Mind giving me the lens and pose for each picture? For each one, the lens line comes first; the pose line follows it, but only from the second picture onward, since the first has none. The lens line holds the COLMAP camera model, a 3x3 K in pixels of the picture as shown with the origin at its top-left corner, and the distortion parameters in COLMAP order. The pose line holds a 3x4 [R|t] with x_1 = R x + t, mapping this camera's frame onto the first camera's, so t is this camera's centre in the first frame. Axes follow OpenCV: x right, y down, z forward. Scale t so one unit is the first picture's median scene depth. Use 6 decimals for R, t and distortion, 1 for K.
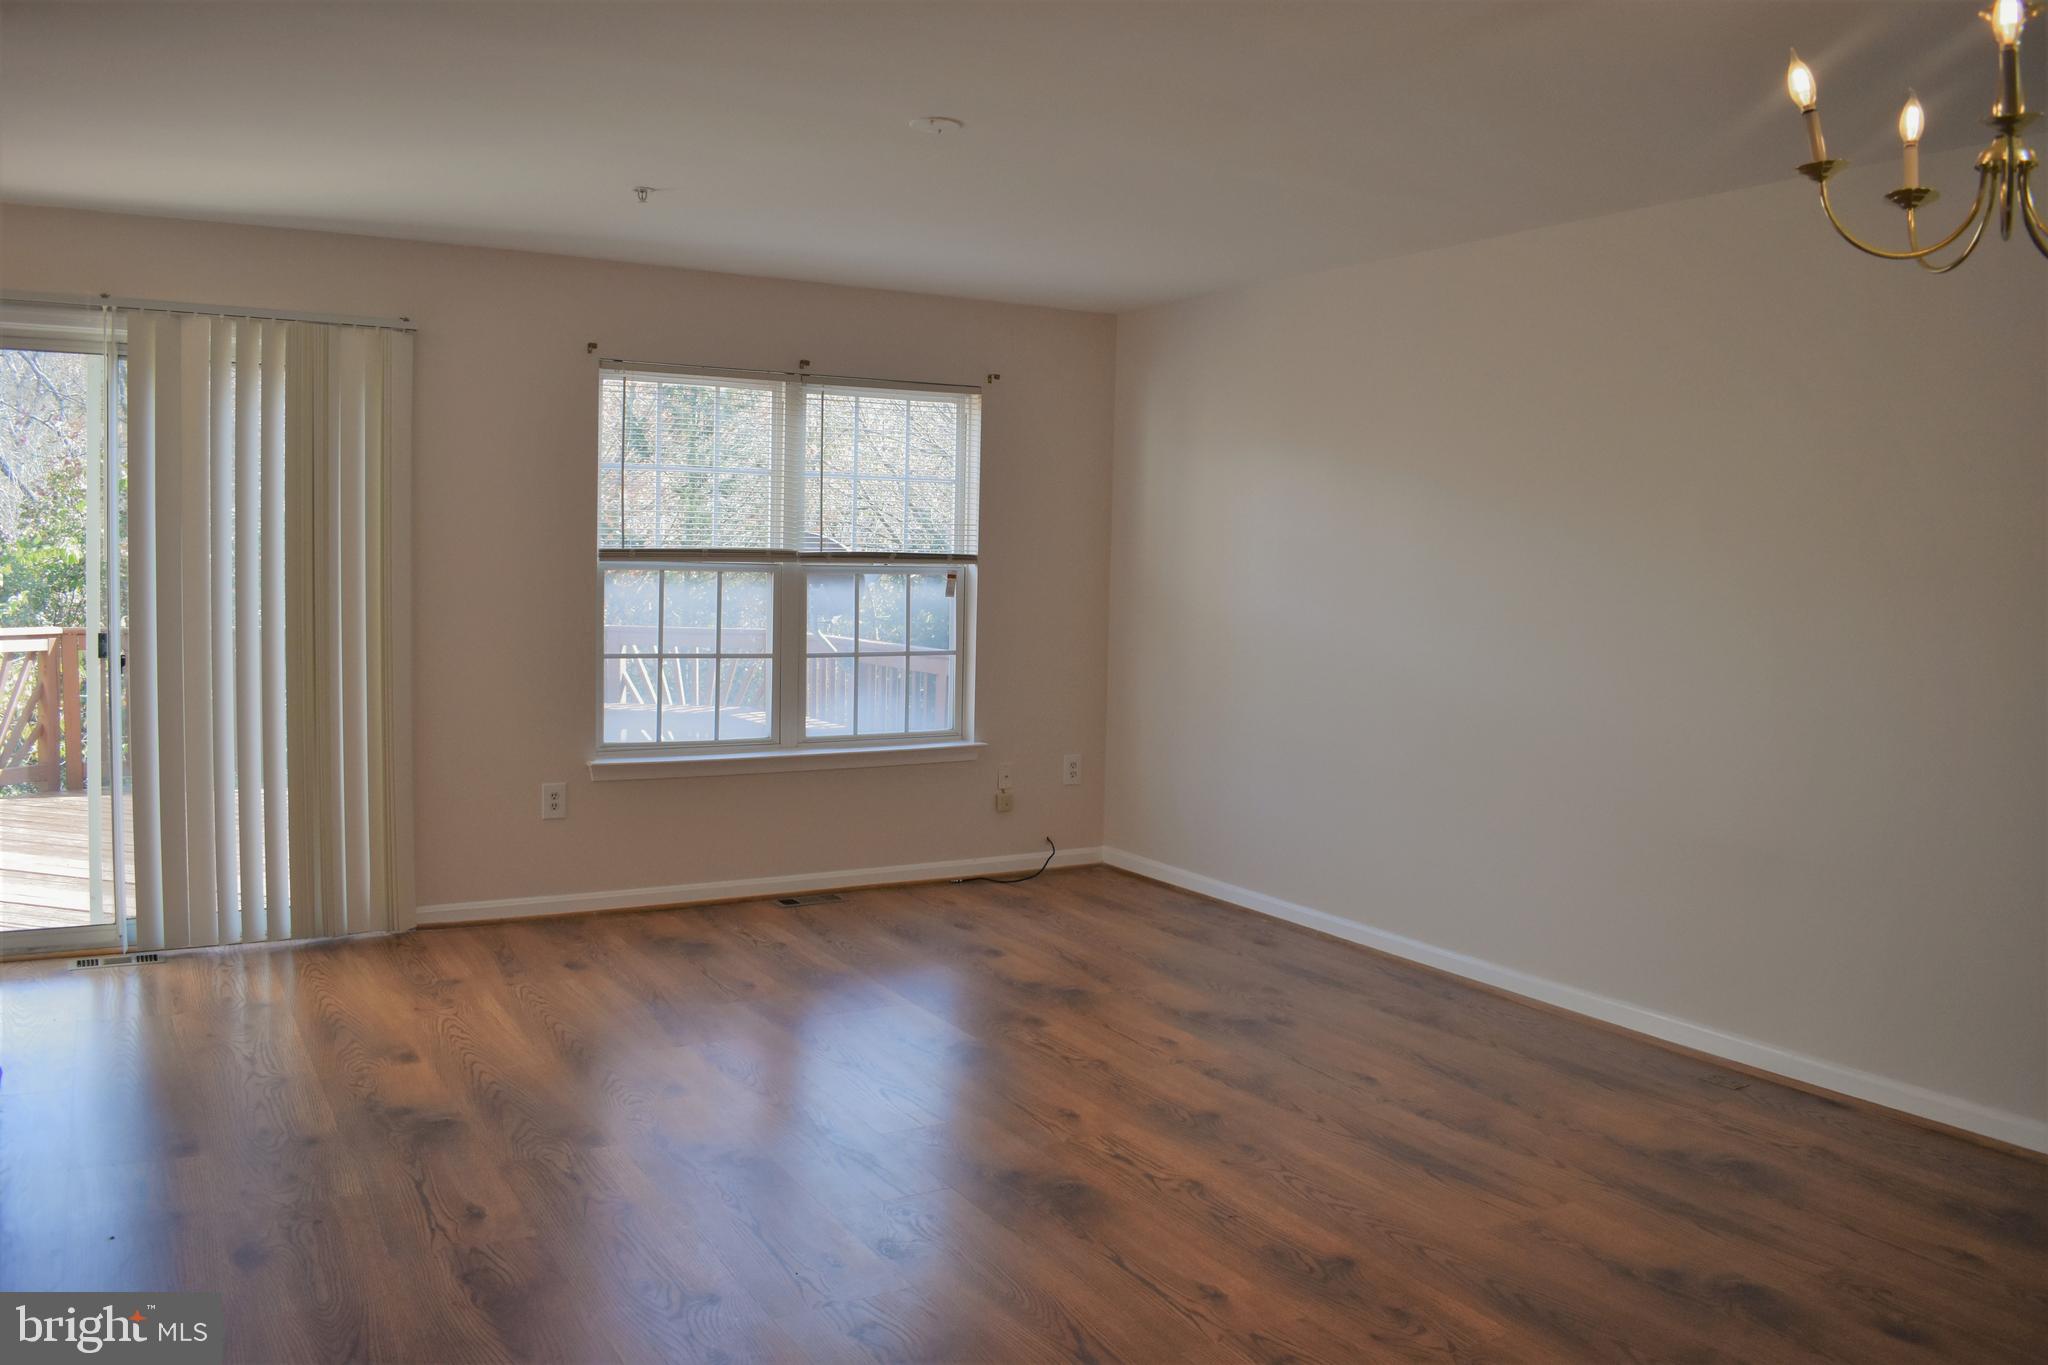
lens RADIAL K [[1601.2, 0, 1024.0], [0, 1601.2, 682.5], [0, 0, 1]] dist [-0.095725, 0.008891]
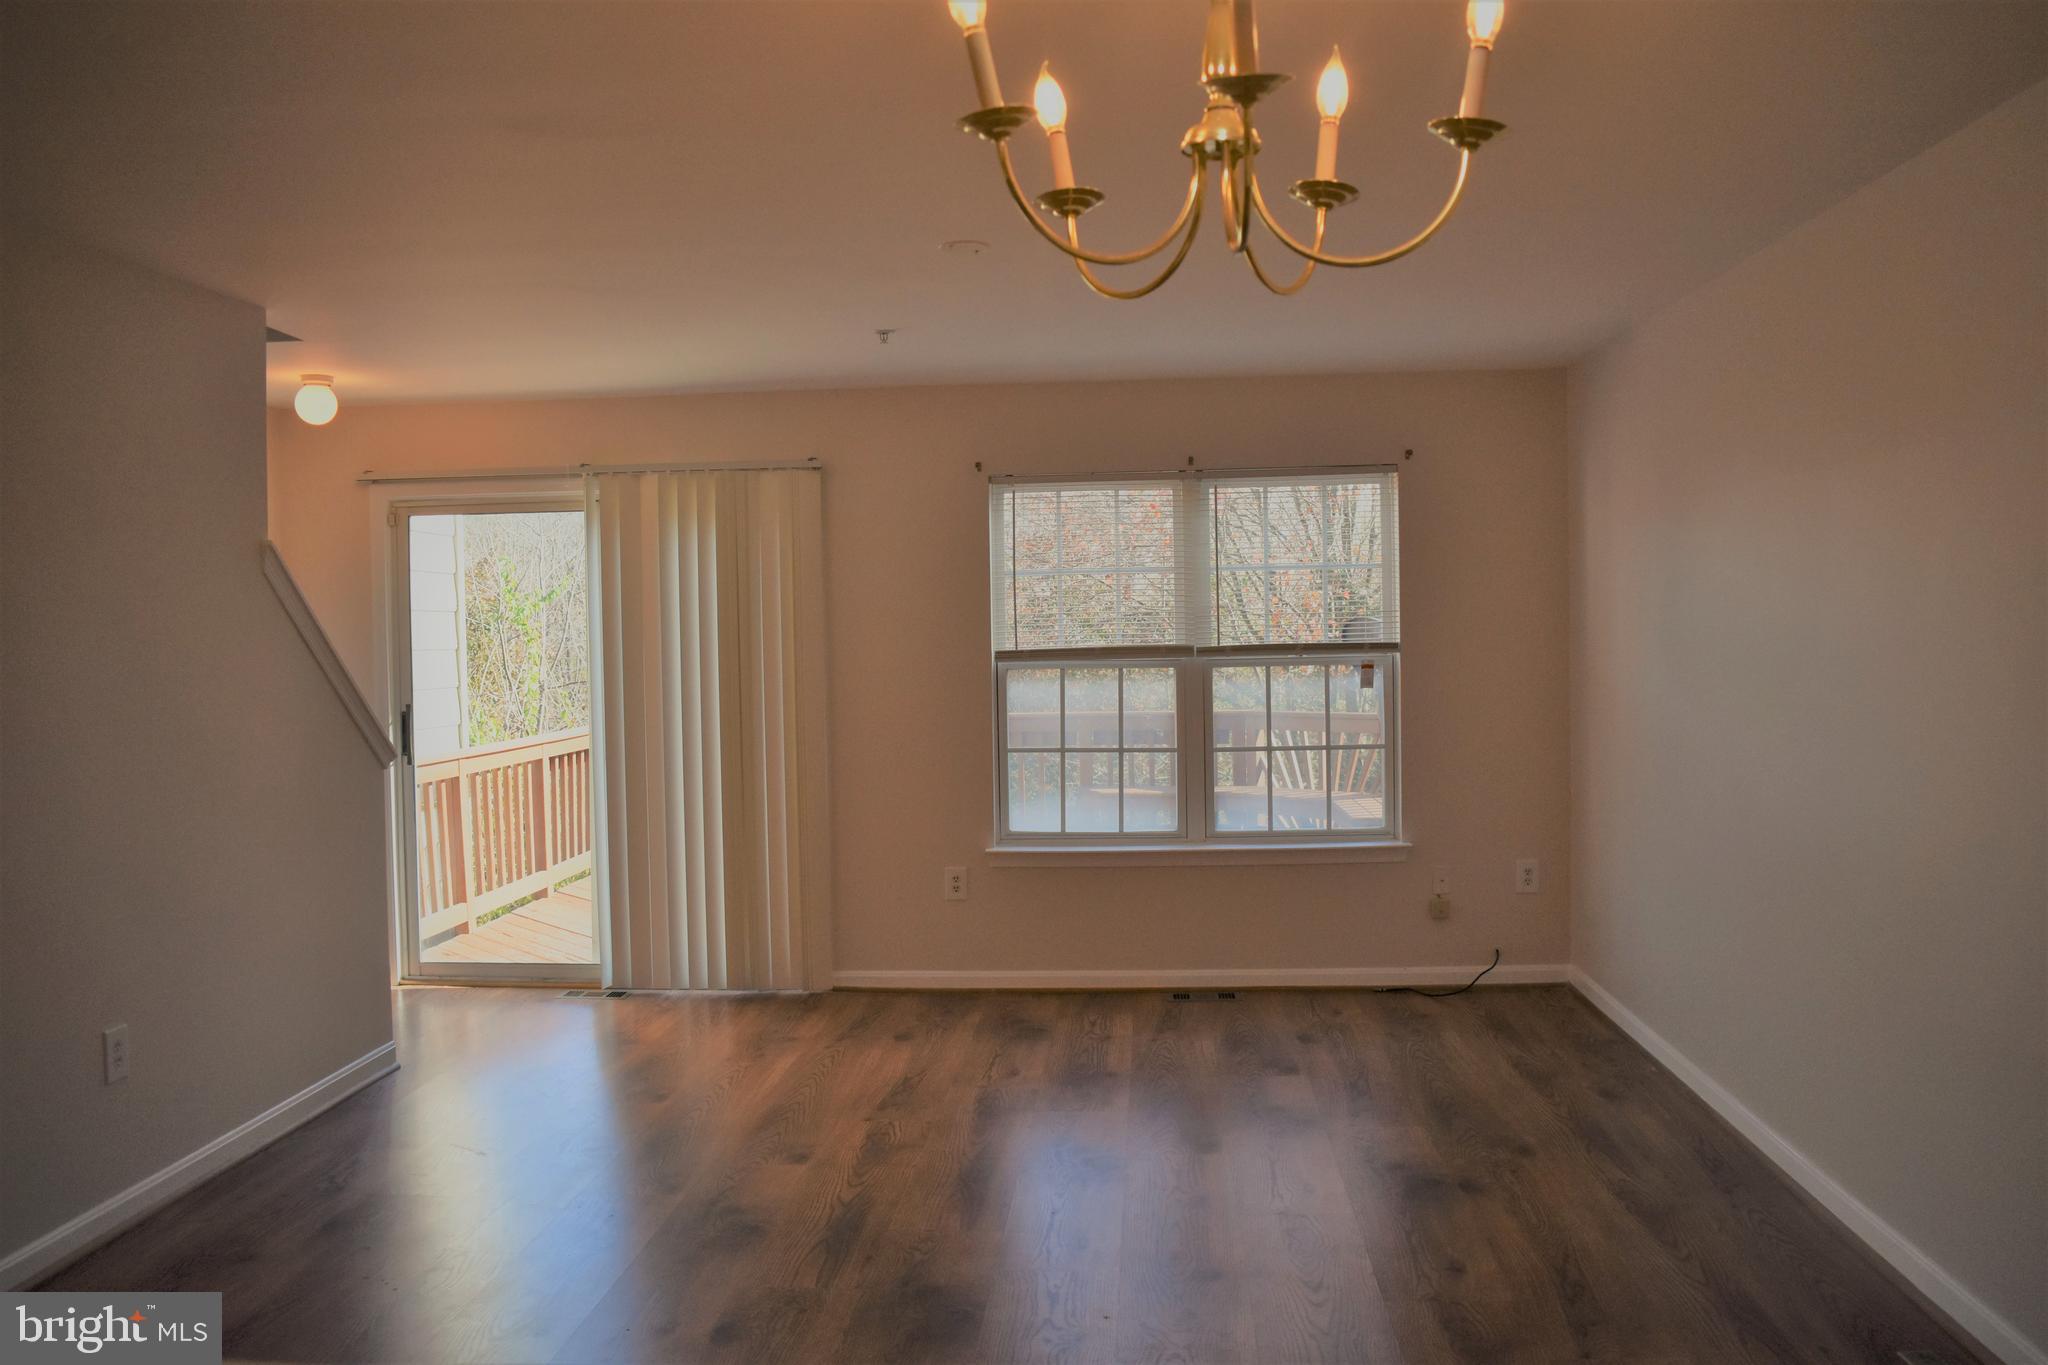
lens RADIAL K [[1601.2, 0, 1024.0], [0, 1601.2, 682.5], [0, 0, 1]] dist [-0.095725, 0.008891]
pose [[0.817051, -0.019435, -0.576237, 0.353307], [-0.009001, 0.998880, -0.046452, -0.011795], [0.576494, 0.043141, 0.815961, 0.119307]]
